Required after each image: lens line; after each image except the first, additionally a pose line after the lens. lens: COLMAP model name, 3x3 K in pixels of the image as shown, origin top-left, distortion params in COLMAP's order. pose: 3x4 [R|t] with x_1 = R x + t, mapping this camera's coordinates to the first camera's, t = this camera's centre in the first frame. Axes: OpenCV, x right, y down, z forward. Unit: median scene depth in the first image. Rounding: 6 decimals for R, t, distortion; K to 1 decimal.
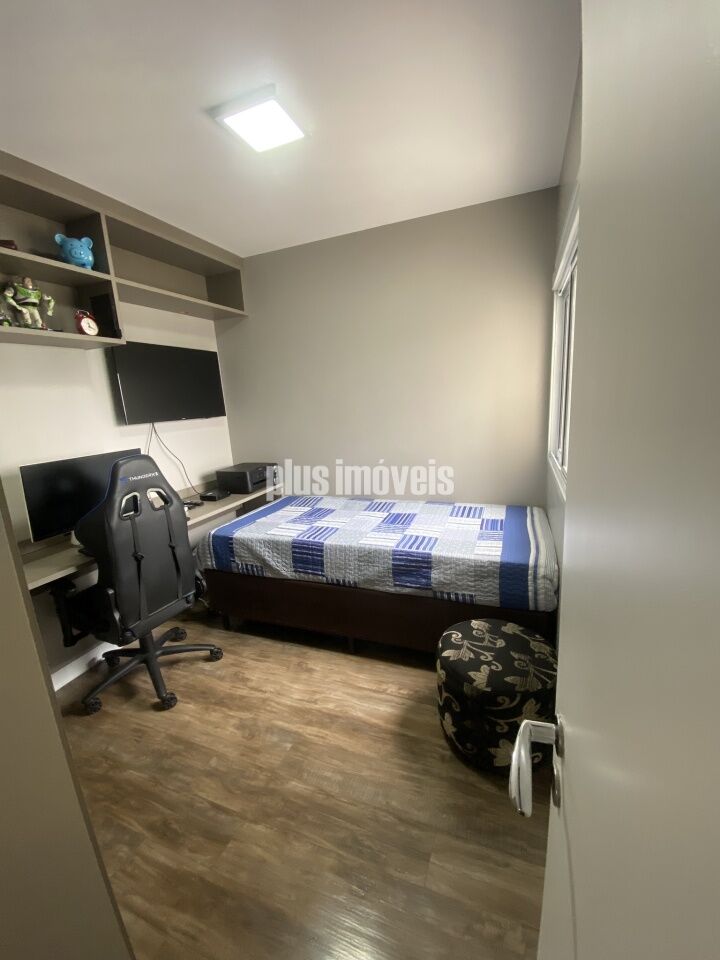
lens RADIAL K [[389.8, 0, 360.0], [0, 389.8, 480.0], [0, 0, 1]] dist [0.025432, -0.023113]
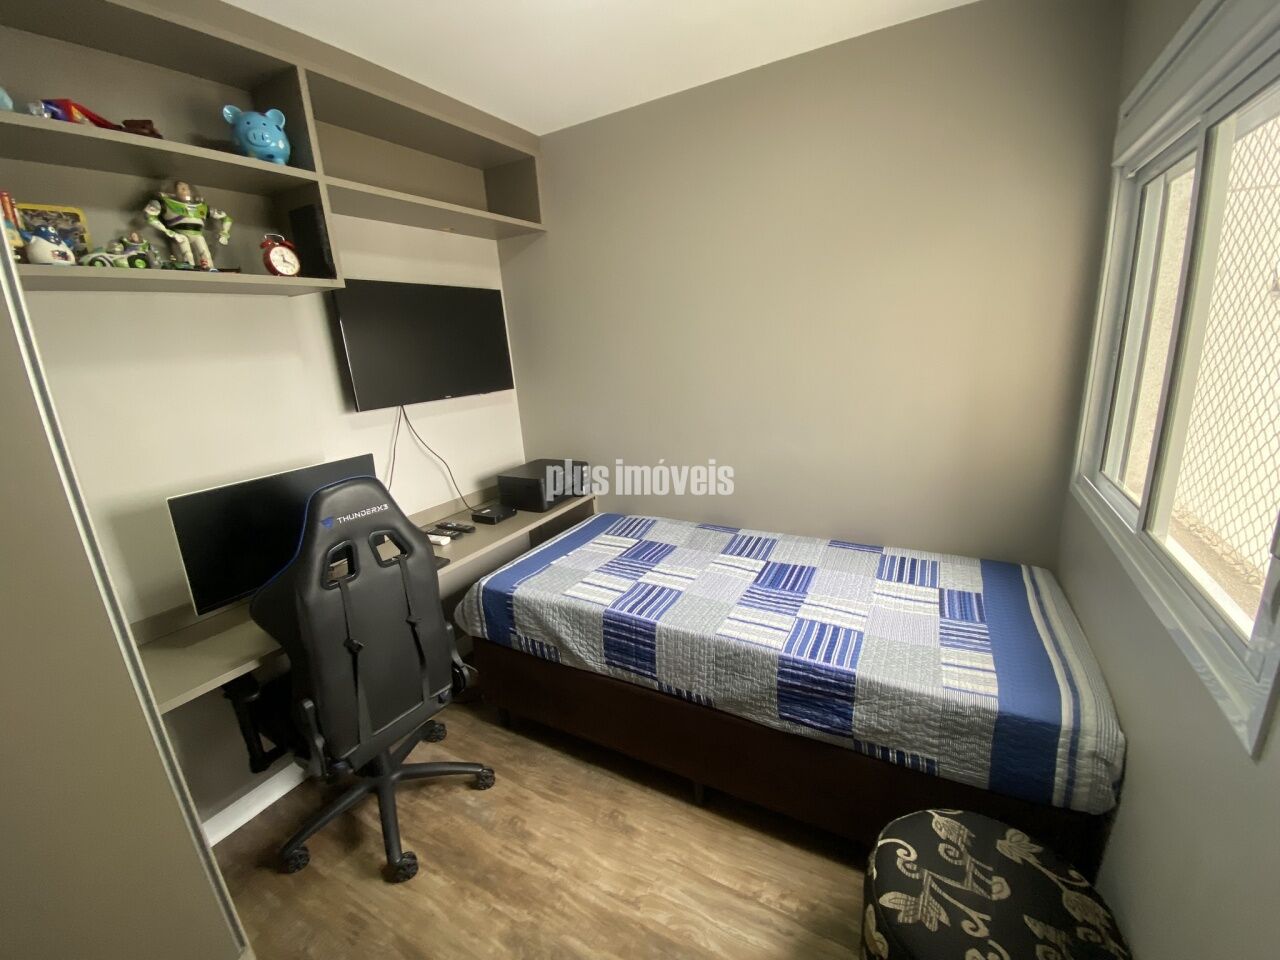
lens RADIAL K [[519.7, 0, 636.4], [0, 519.7, 478.2], [0, 0, 1]] dist [0.025432, -0.023113]
pose [[0.990619, 0.030794, -0.133138, -0.027019], [-0.022960, 0.997935, 0.059983, -0.114141], [0.134710, -0.056364, 0.989281, 0.247649]]
